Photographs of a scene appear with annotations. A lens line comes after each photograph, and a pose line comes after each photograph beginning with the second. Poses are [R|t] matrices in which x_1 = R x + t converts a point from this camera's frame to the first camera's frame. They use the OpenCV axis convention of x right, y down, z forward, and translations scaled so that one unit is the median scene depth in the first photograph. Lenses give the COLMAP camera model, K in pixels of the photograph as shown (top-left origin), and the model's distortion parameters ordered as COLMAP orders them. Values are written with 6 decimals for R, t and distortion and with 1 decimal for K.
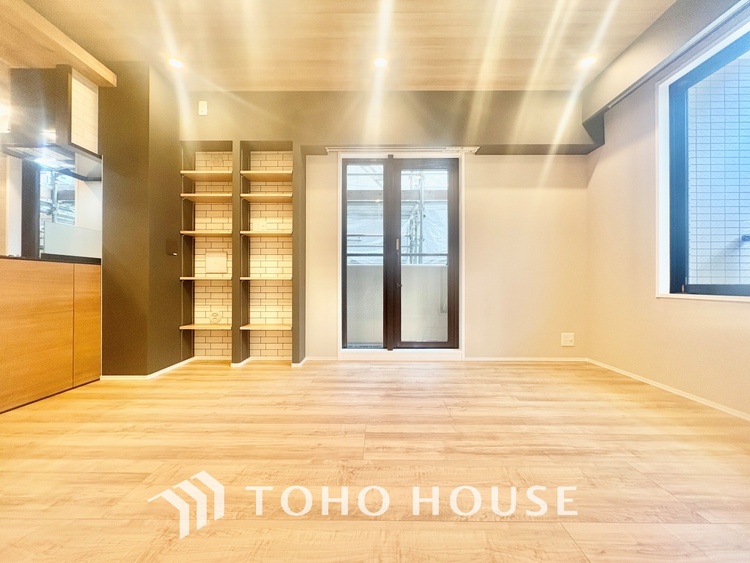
lens RADIAL K [[299.5, 0, 375.5], [0, 299.5, 280.4], [0, 0, 1]] dist [0.000771, 0.000635]
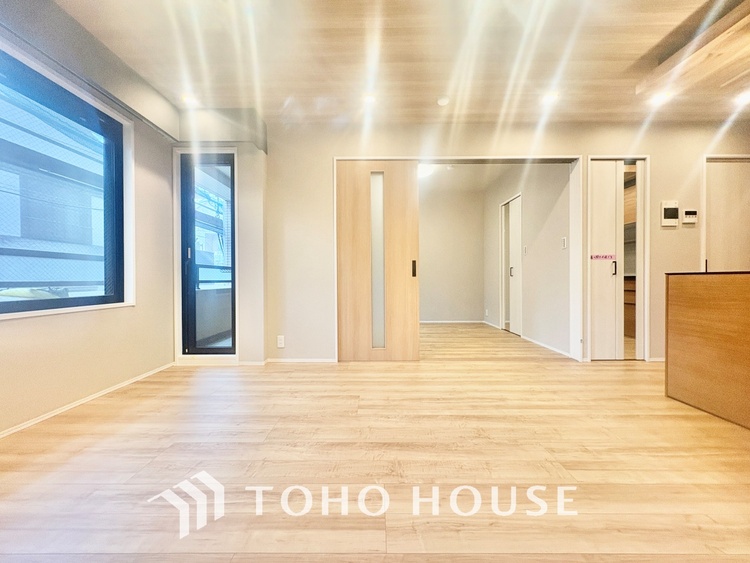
lens RADIAL K [[299.5, 0, 374.8], [0, 299.5, 280.4], [0, 0, 1]] dist [0.000771, 0.000635]
pose [[-0.999996, 0.002023, -0.001860, -0.005609], [0.002033, 0.999984, -0.005213, -0.039905], [0.001850, -0.005217, -0.999985, 1.108291]]
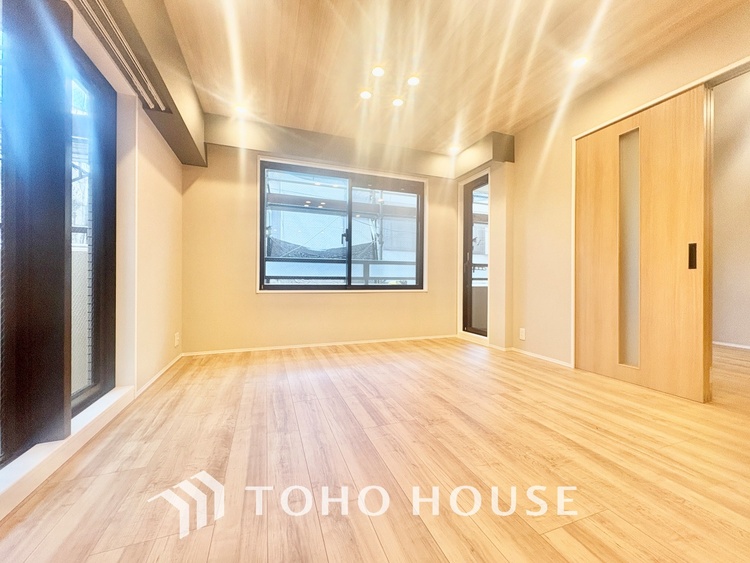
lens RADIAL K [[299.5, 0, 375.1], [0, 299.5, 280.8], [0, 0, 1]] dist [0.000771, 0.000635]
pose [[-0.350160, -0.004070, 0.936681, -0.689194], [-0.014656, 0.999892, -0.001135, -0.013998], [-0.936575, -0.014126, -0.350182, 0.918442]]
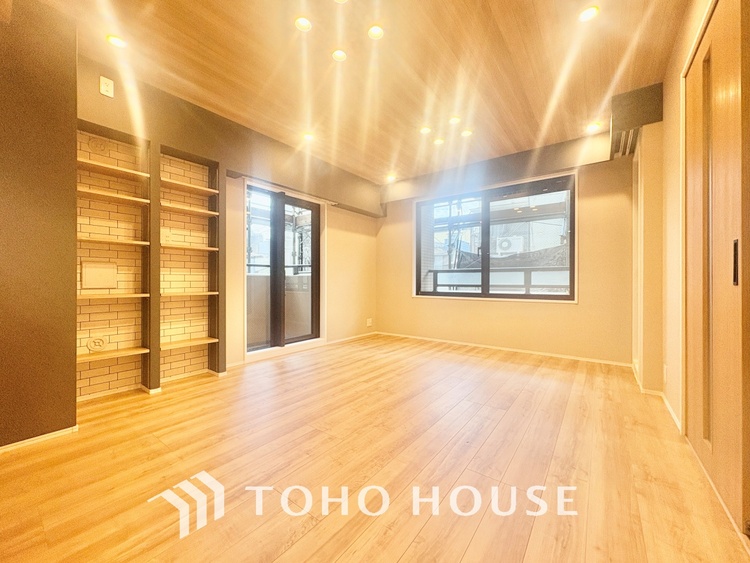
lens RADIAL K [[299.5, 0, 374.5], [0, 299.5, 280.8], [0, 0, 1]] dist [0.000771, 0.000635]
pose [[0.597878, 0.000416, 0.801587, -0.933702], [-0.007413, 0.999960, 0.005011, -0.069788], [-0.801553, -0.008938, 0.597858, -0.085434]]
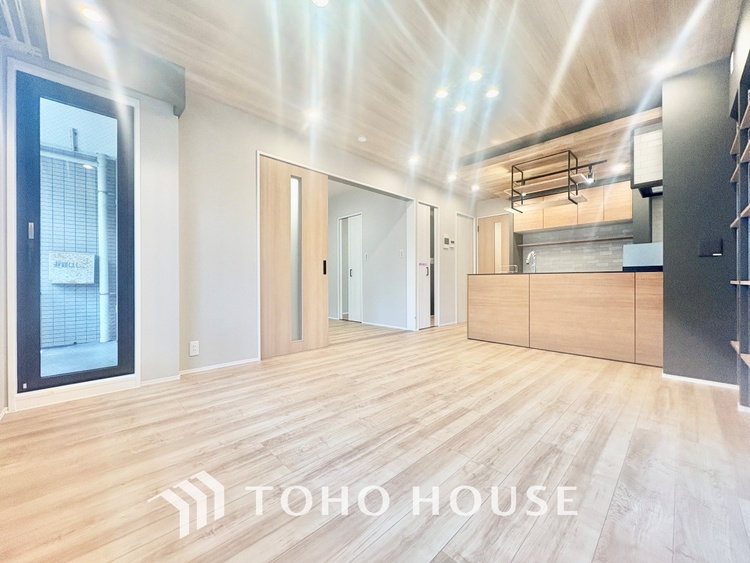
lens RADIAL K [[299.5, 0, 374.9], [0, 299.5, 280.3], [0, 0, 1]] dist [0.000771, 0.000635]
pose [[-0.712448, -0.002264, -0.701721, 0.739476], [0.007400, 0.999915, -0.010739, -0.013621], [0.701686, -0.012843, -0.712371, 1.055179]]
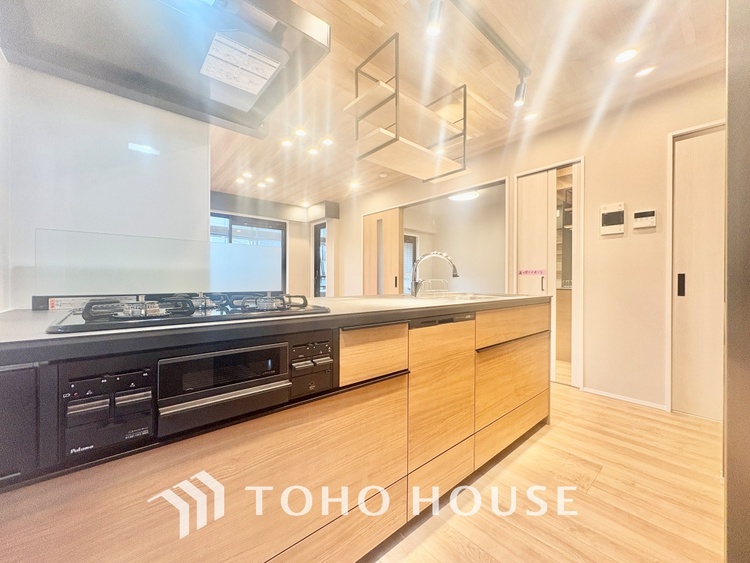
lens RADIAL K [[299.5, 0, 373.8], [0, 299.5, 280.7], [0, 0, 1]] dist [0.000771, 0.000635]
pose [[-0.656828, -0.006015, 0.754016, -1.610767], [-0.007144, 0.999973, 0.001754, -0.110206], [-0.754007, -0.004234, -0.656853, 1.172926]]
